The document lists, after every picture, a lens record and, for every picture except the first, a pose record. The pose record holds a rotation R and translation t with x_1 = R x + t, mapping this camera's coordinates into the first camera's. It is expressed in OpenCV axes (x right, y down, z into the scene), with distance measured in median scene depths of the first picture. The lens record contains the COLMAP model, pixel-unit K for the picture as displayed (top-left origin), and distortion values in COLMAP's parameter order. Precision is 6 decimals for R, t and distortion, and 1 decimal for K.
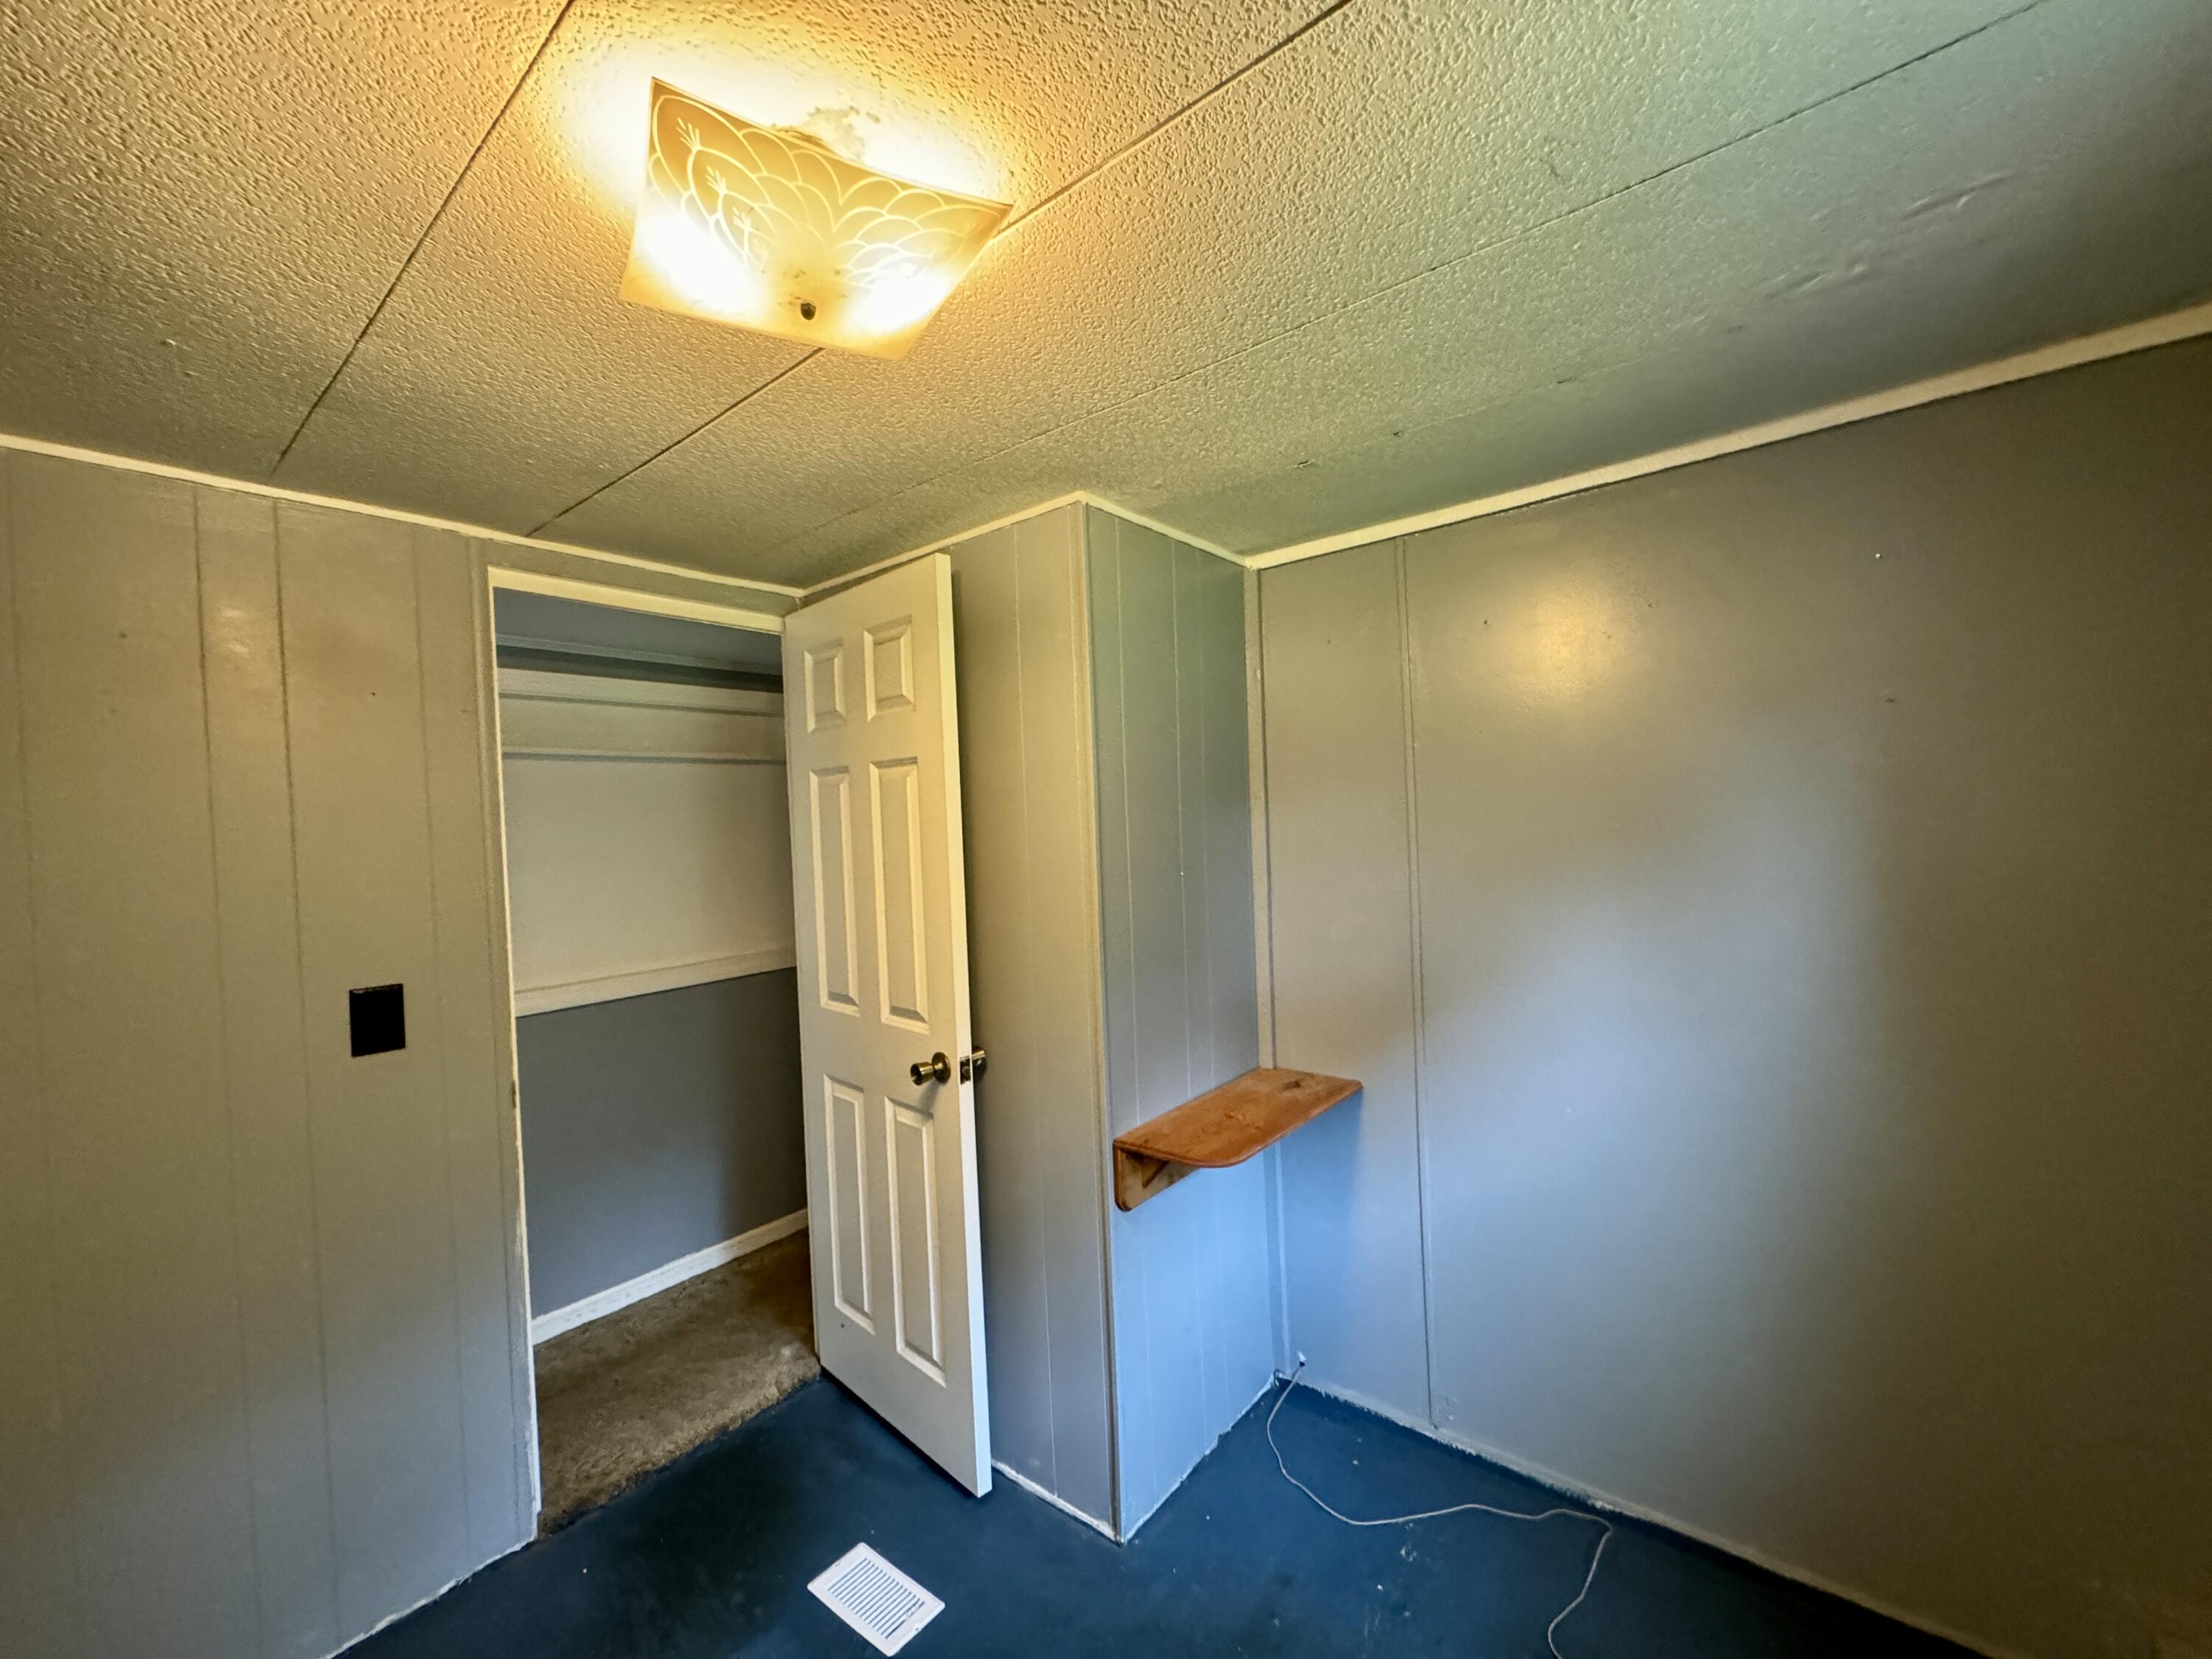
lens RADIAL K [[890.2, 0, 1103.3], [0, 890.2, 832.5], [0, 0, 1]] dist [0.000095, 0.000644]
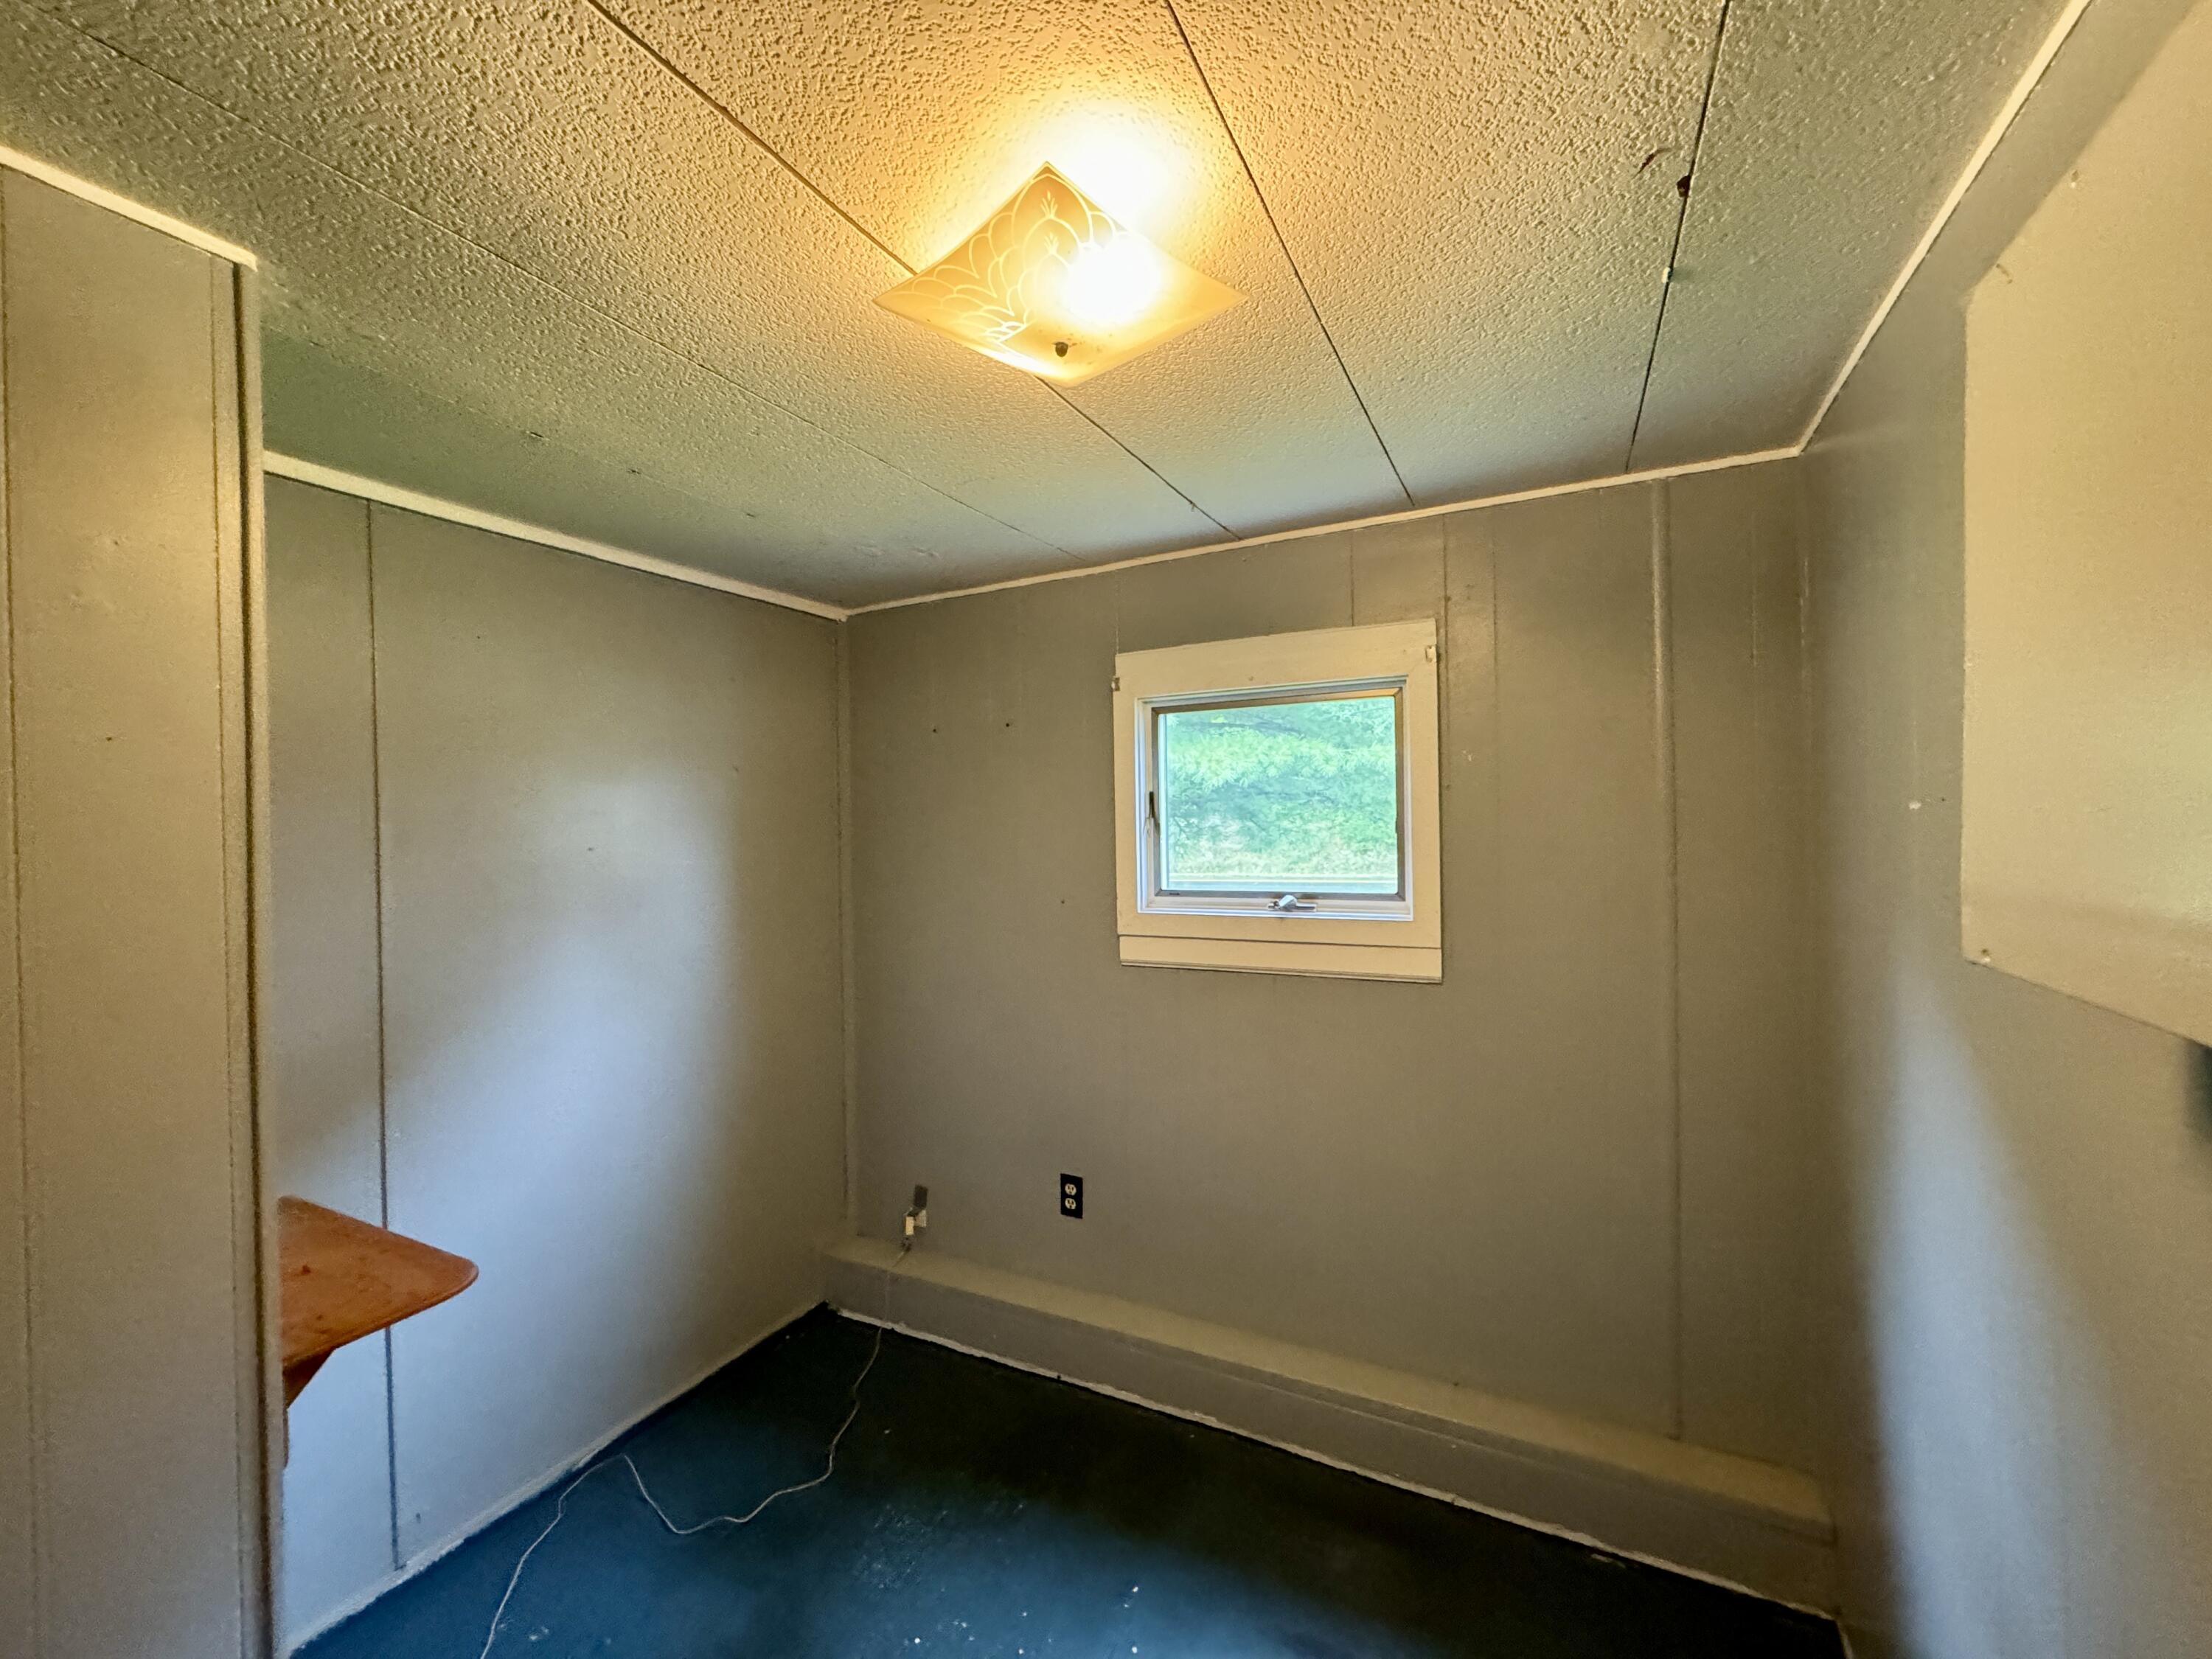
lens RADIAL K [[890.2, 0, 1103.3], [0, 890.2, 832.5], [0, 0, 1]] dist [0.000095, 0.000644]
pose [[-0.210575, 0.038165, 0.976832, -0.658603], [0.040965, 0.998704, -0.030189, 0.033096], [-0.976719, 0.033658, -0.211866, 0.554040]]
